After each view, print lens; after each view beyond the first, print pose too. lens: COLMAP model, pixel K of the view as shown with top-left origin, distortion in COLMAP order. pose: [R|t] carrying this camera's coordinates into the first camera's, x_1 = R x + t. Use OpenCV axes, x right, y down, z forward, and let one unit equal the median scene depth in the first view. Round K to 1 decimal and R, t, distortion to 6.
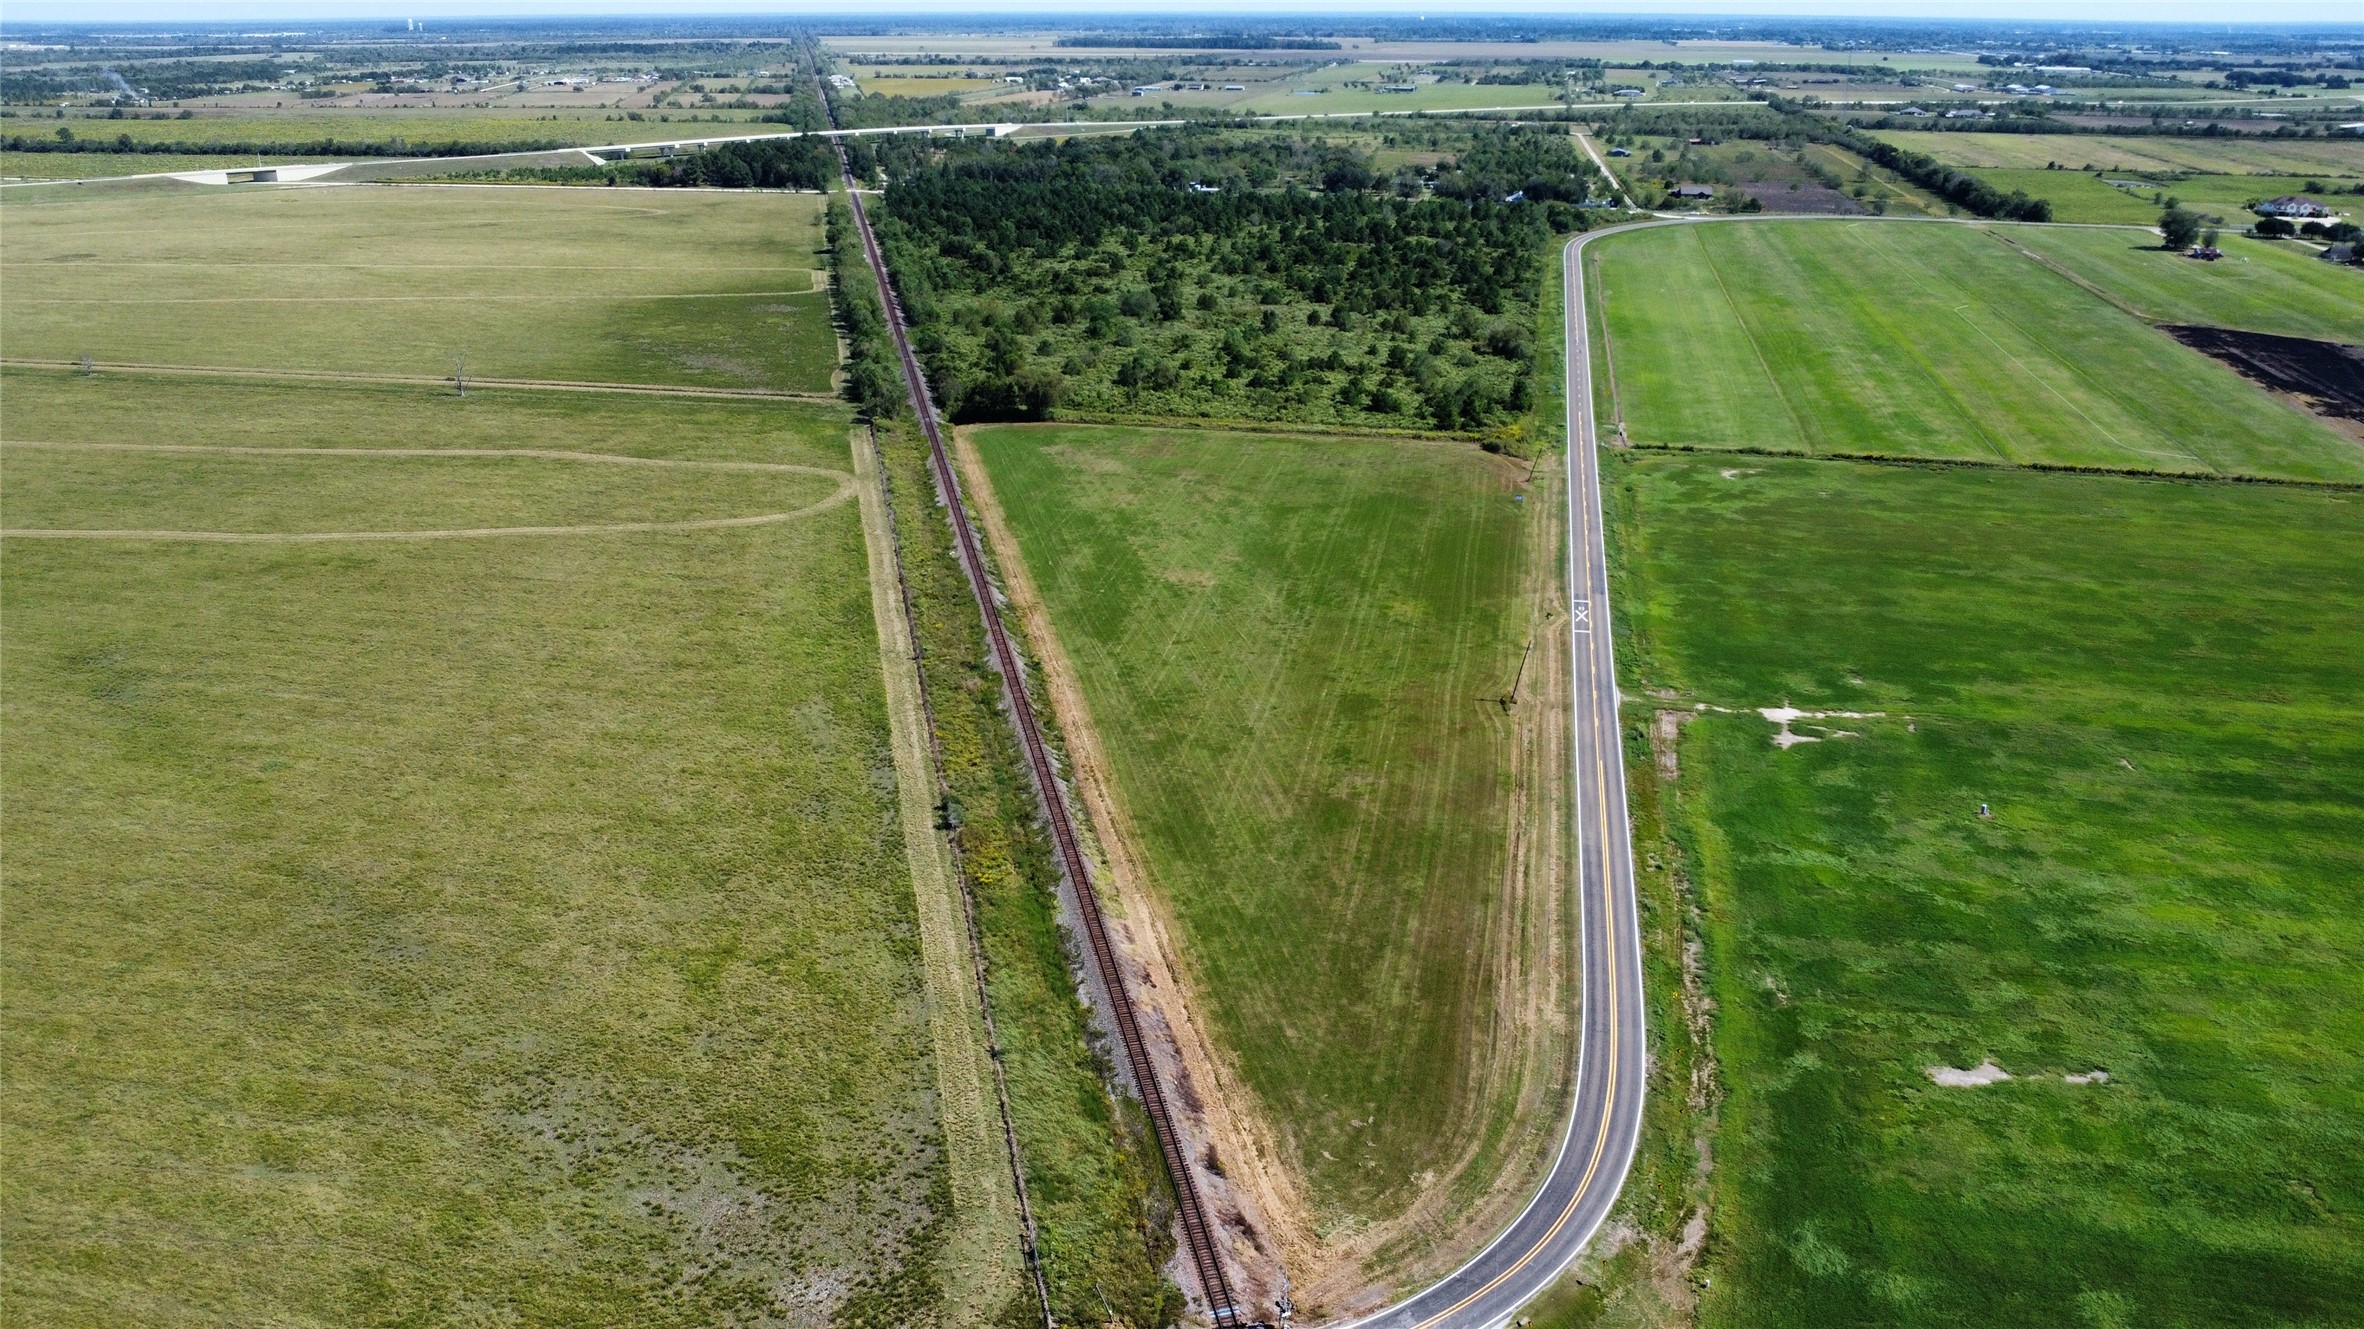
lens RADIAL K [[1711.2, 0, 1170.3], [0, 1711.2, 657.0], [0, 0, 1]] dist [-0.023622, -0.020011]
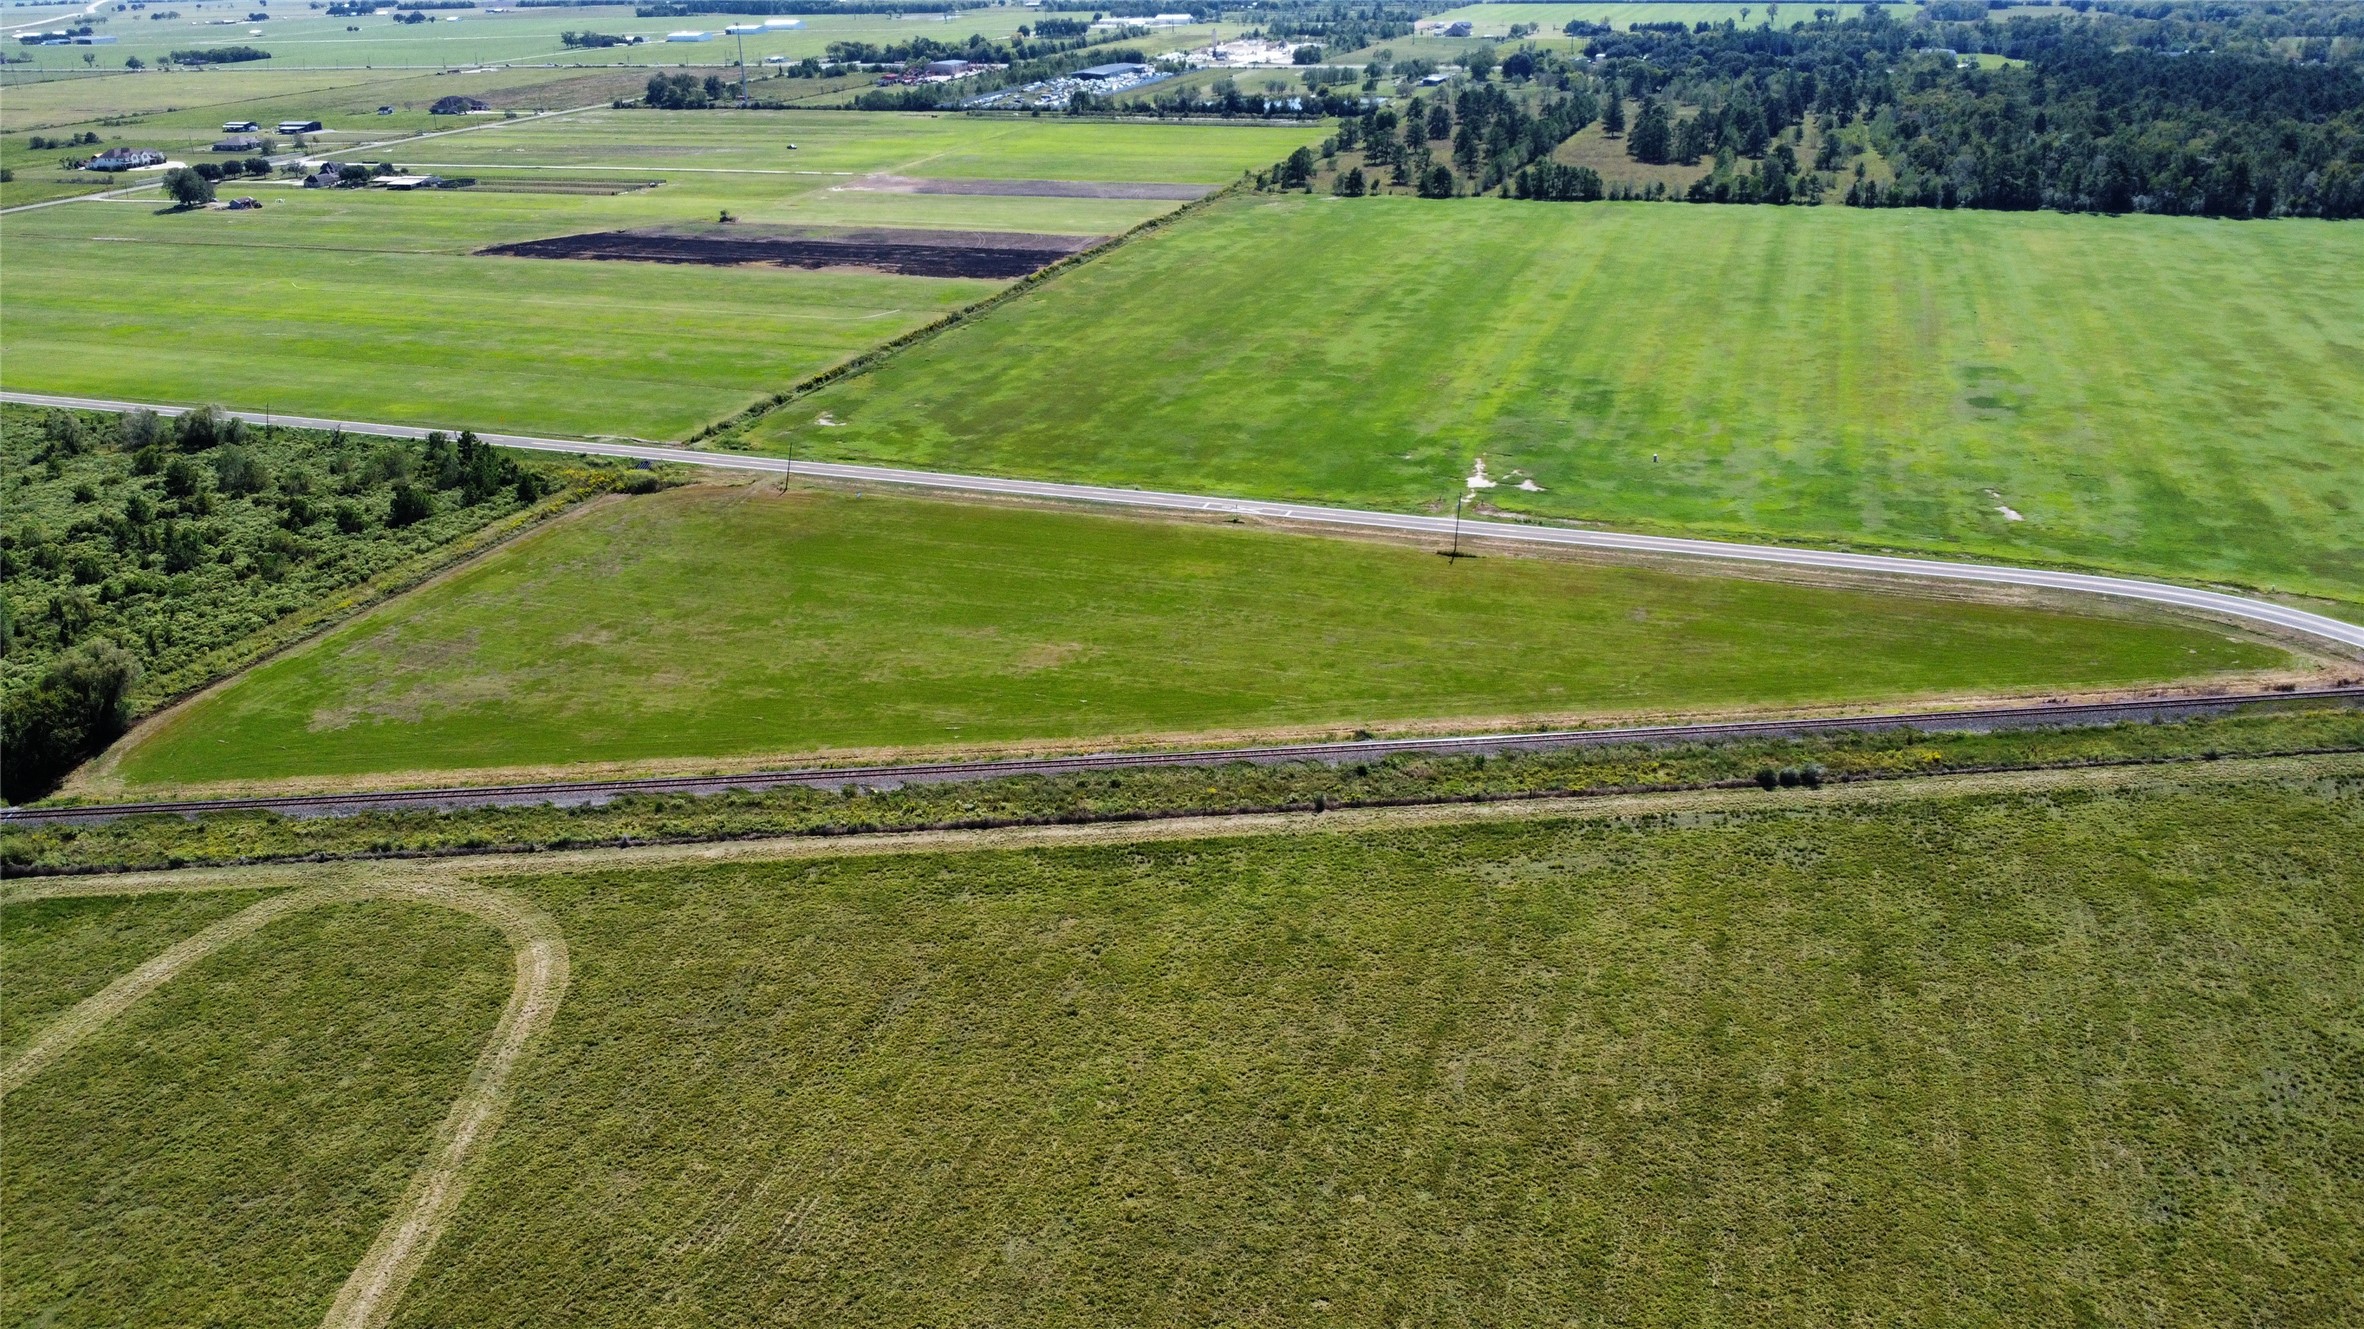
lens RADIAL K [[1711.2, 0, 1171.5], [0, 1711.2, 663.2], [0, 0, 1]] dist [-0.023622, -0.020011]
pose [[0.137739, -0.400987, 0.905670, -1.047834], [0.377400, 0.866653, 0.326315, -0.418099], [-0.915749, 0.296853, 0.270705, 1.075558]]
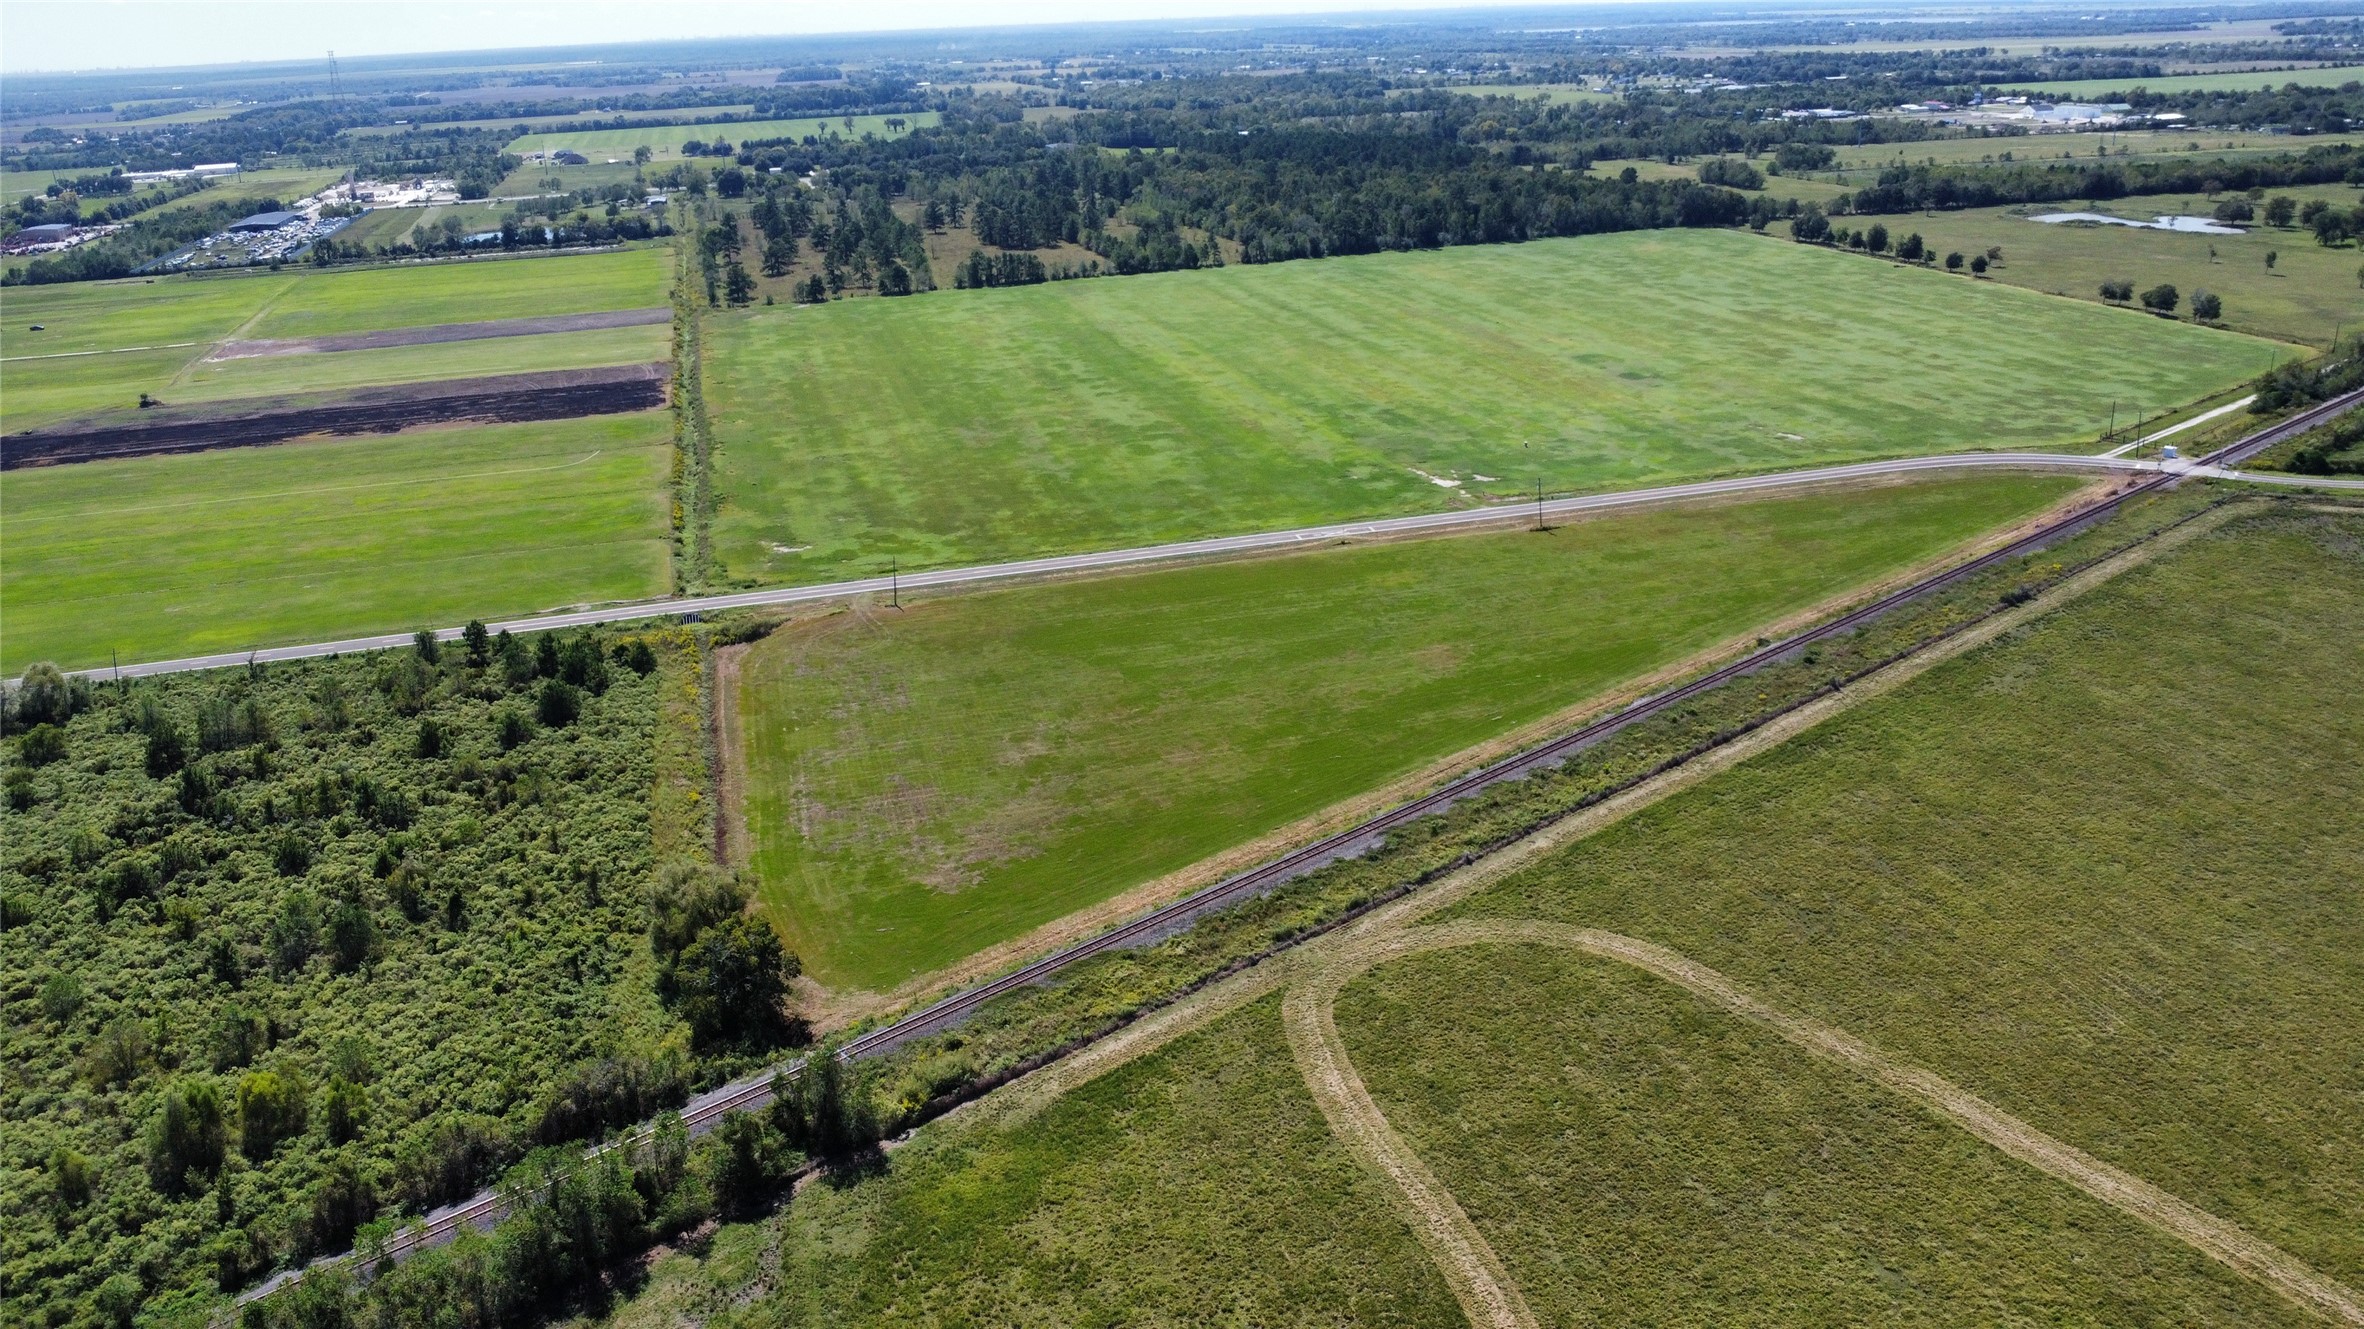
lens RADIAL K [[1711.2, 0, 1173.6], [0, 1711.2, 658.4], [0, 0, 1]] dist [-0.023622, -0.020011]
pose [[-0.459396, -0.299692, 0.836146, -0.988057], [0.351313, 0.803294, 0.480935, -0.770189], [-0.815803, 0.514688, -0.263744, 1.984897]]
